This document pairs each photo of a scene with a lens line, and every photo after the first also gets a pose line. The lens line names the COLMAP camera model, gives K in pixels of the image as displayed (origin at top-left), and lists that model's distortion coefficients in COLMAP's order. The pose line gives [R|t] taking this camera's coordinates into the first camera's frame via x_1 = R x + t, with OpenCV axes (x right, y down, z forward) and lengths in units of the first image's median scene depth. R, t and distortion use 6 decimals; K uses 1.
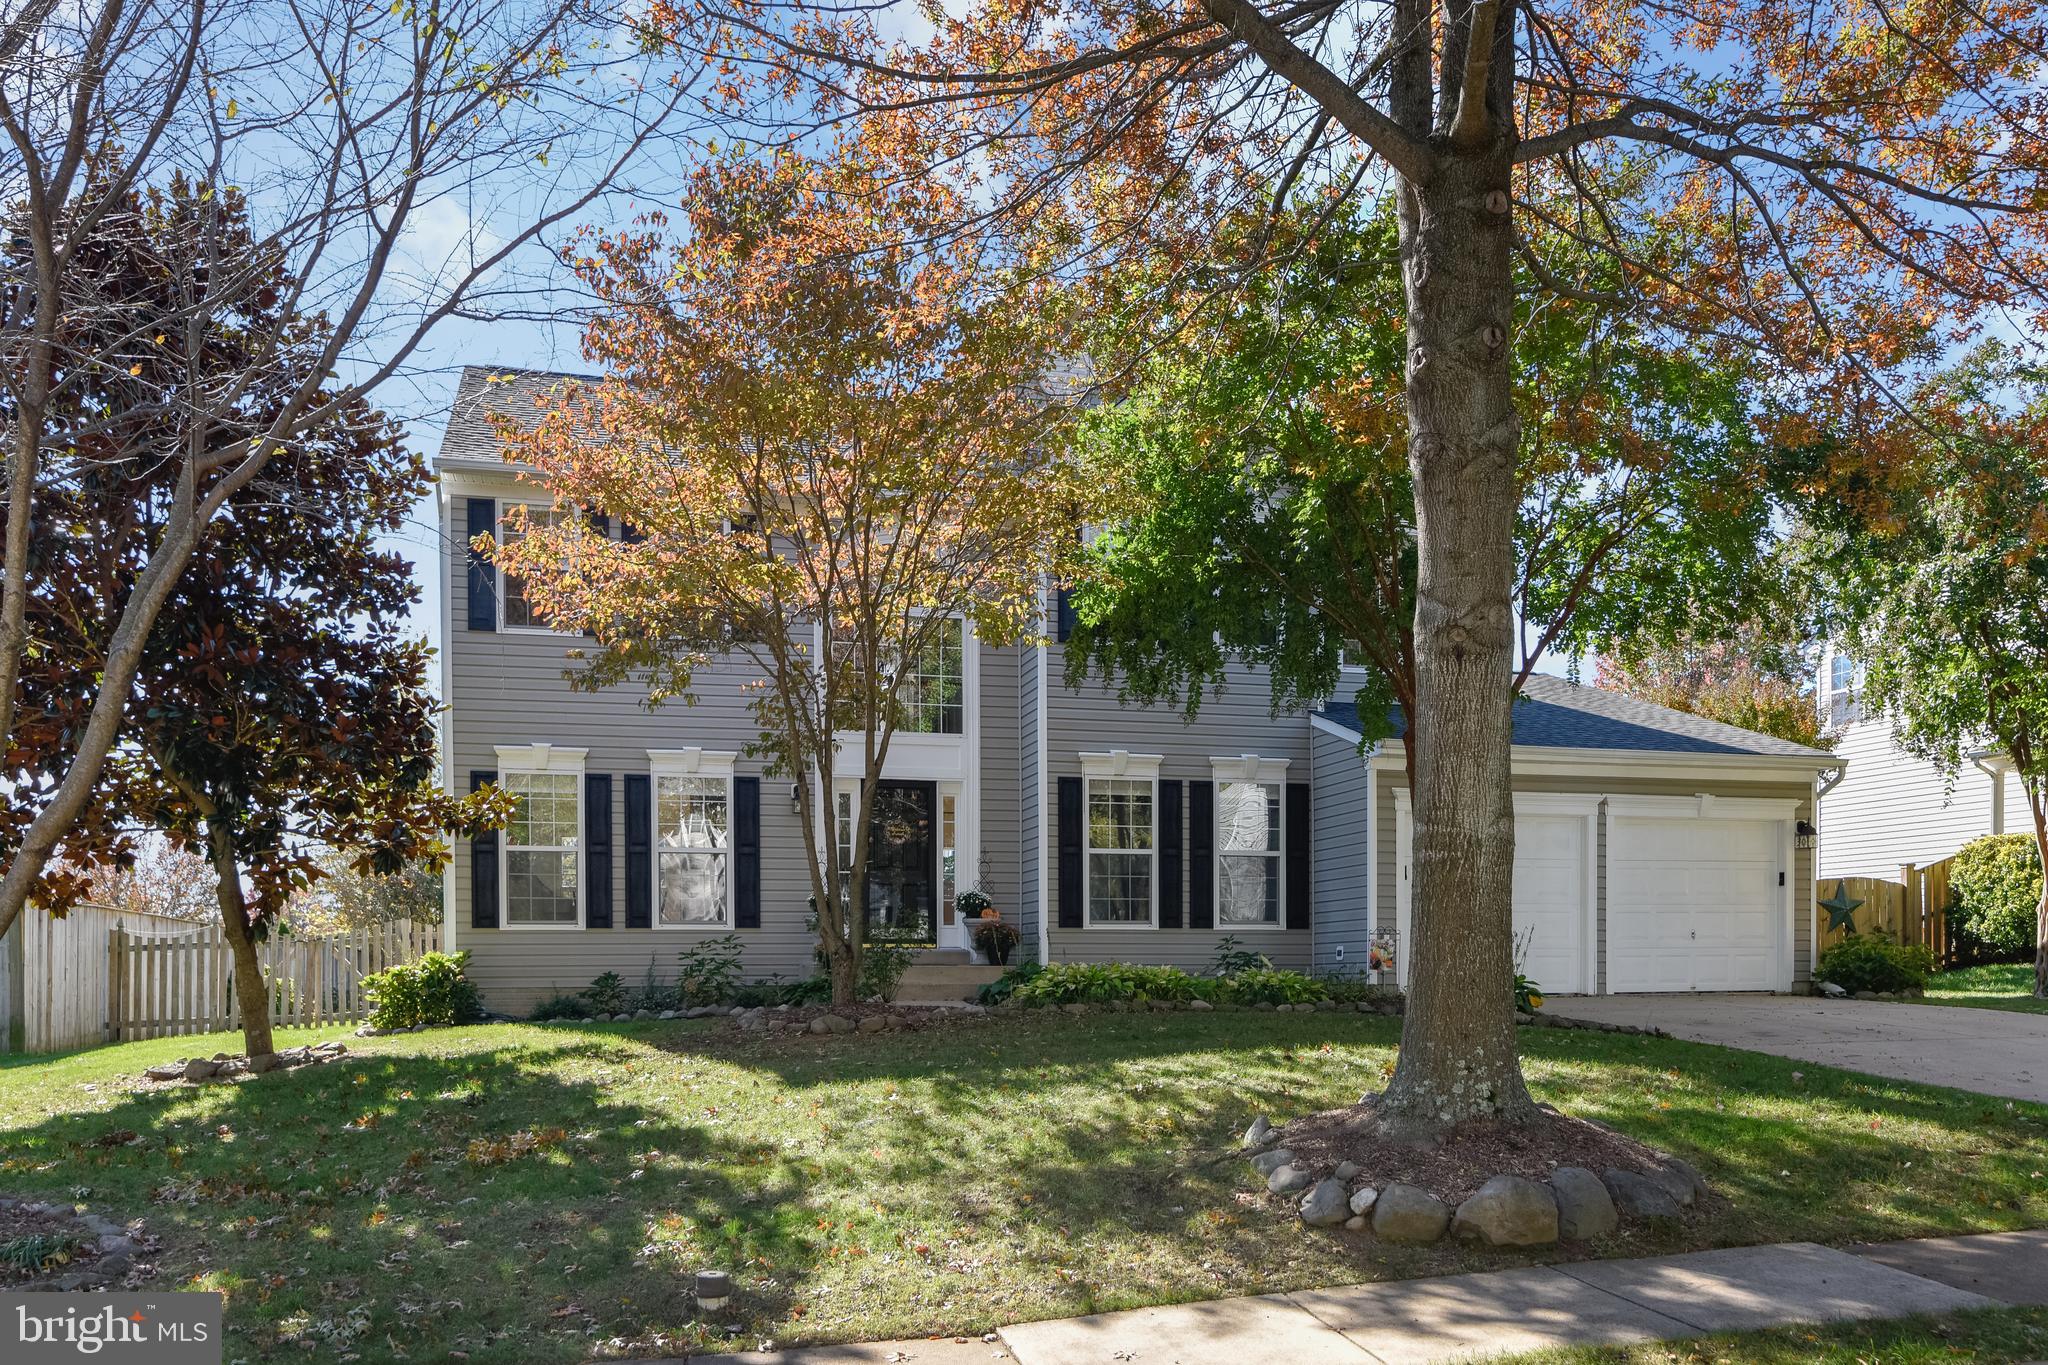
lens RADIAL K [[1674.8, 0, 1024.0], [0, 1674.8, 682.5], [0, 0, 1]] dist [0.000507, 0.010869]
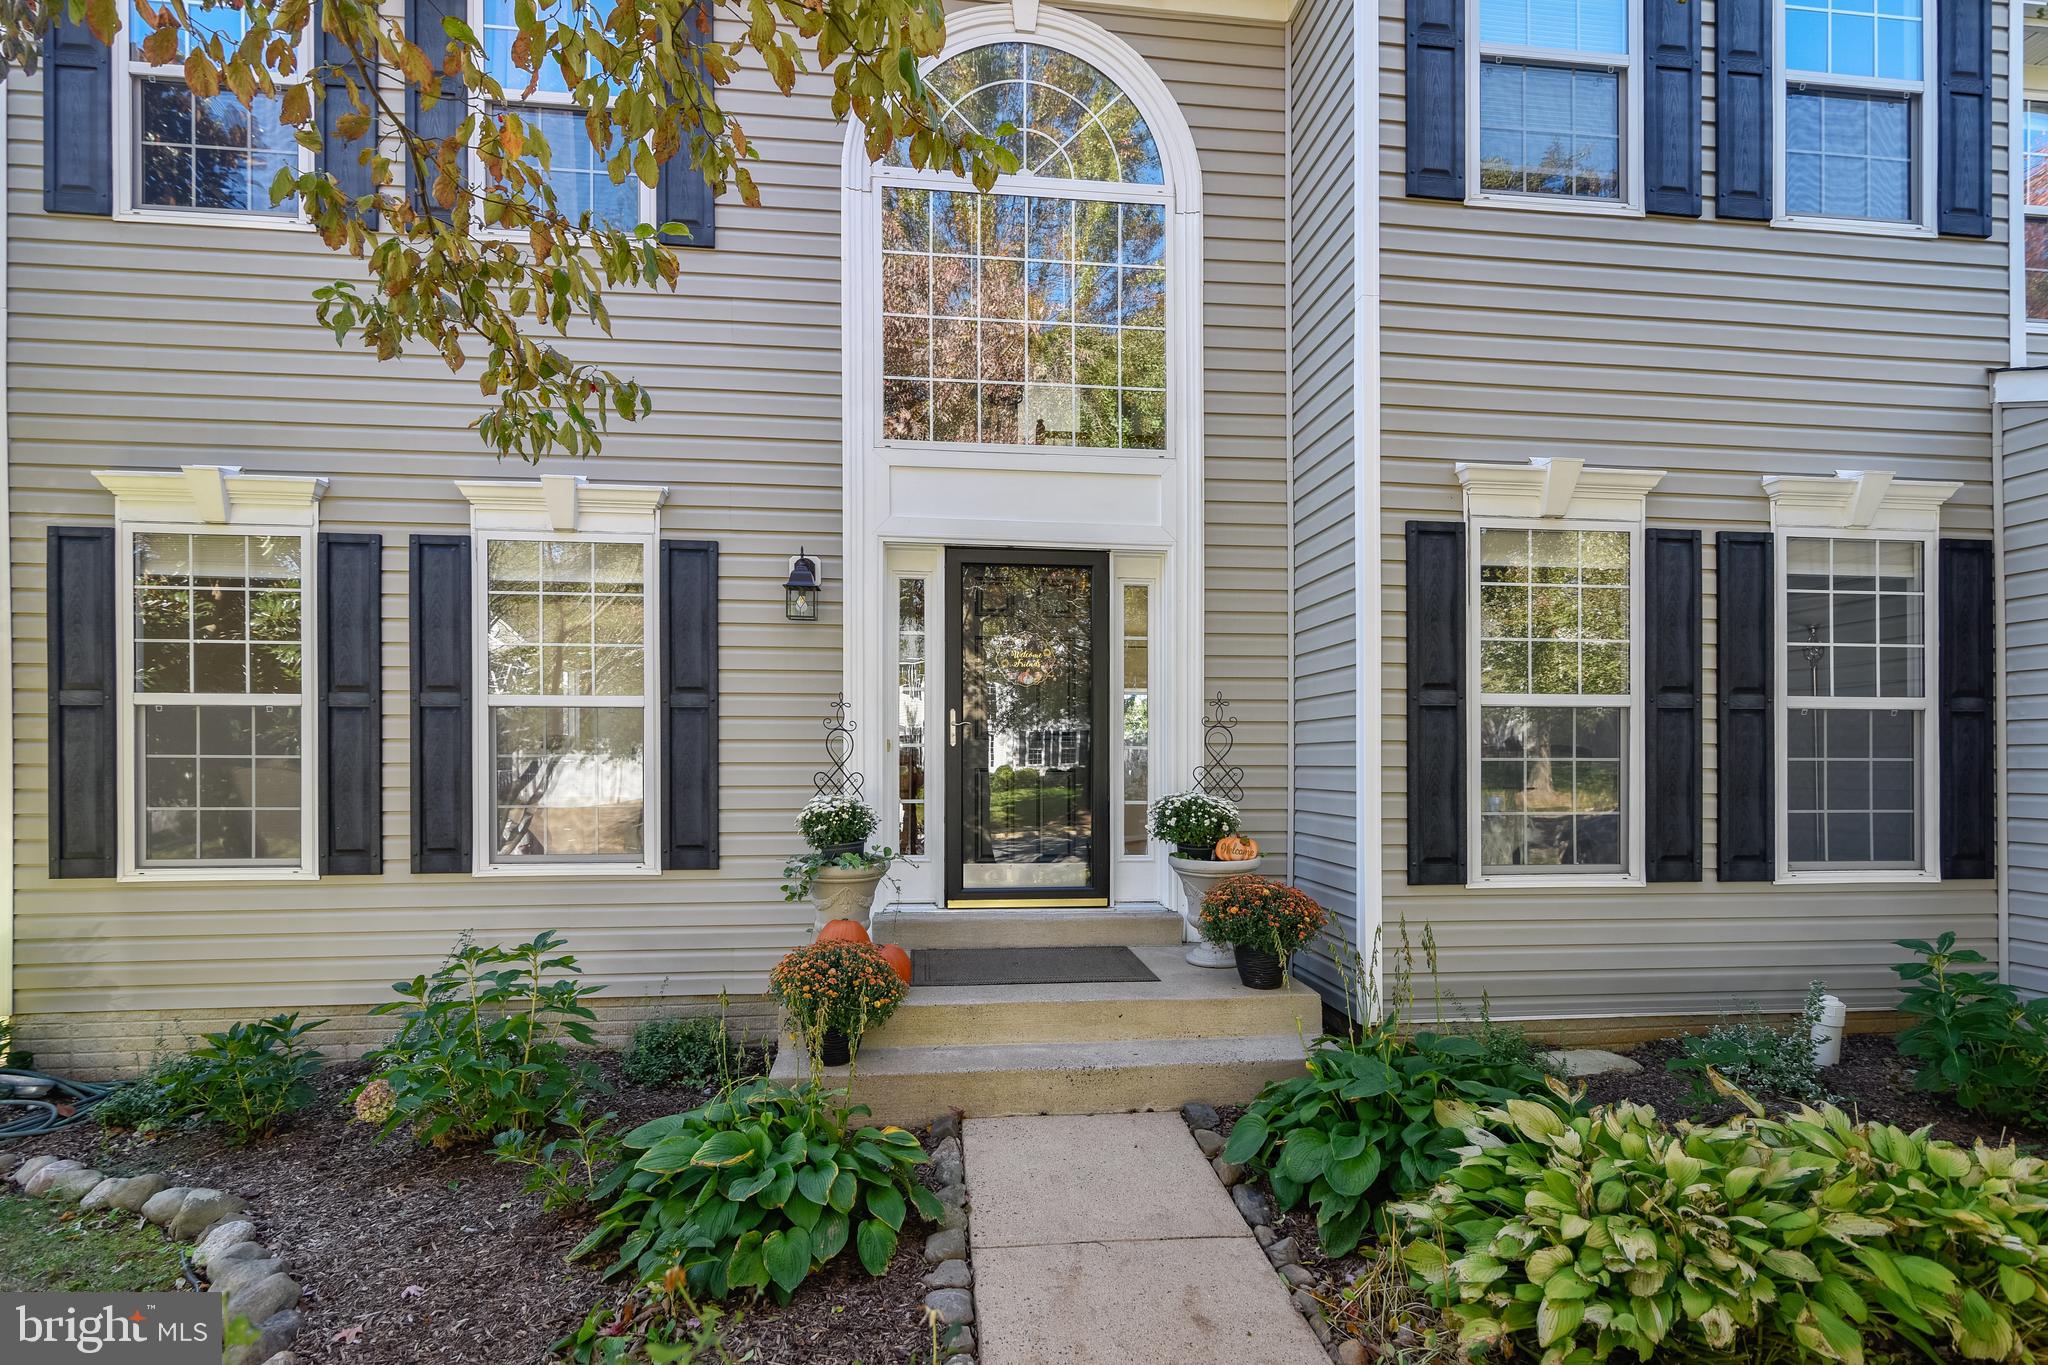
lens RADIAL K [[1051.5, 0, 968.1], [0, 1051.5, 732.3], [0, 0, 1]] dist [0.001199, 0.000474]
pose [[0.980775, 0.004038, -0.195098, -0.035244], [0.023660, 0.989949, 0.139432, 0.071174], [0.193700, -0.141368, 0.970822, 0.741714]]
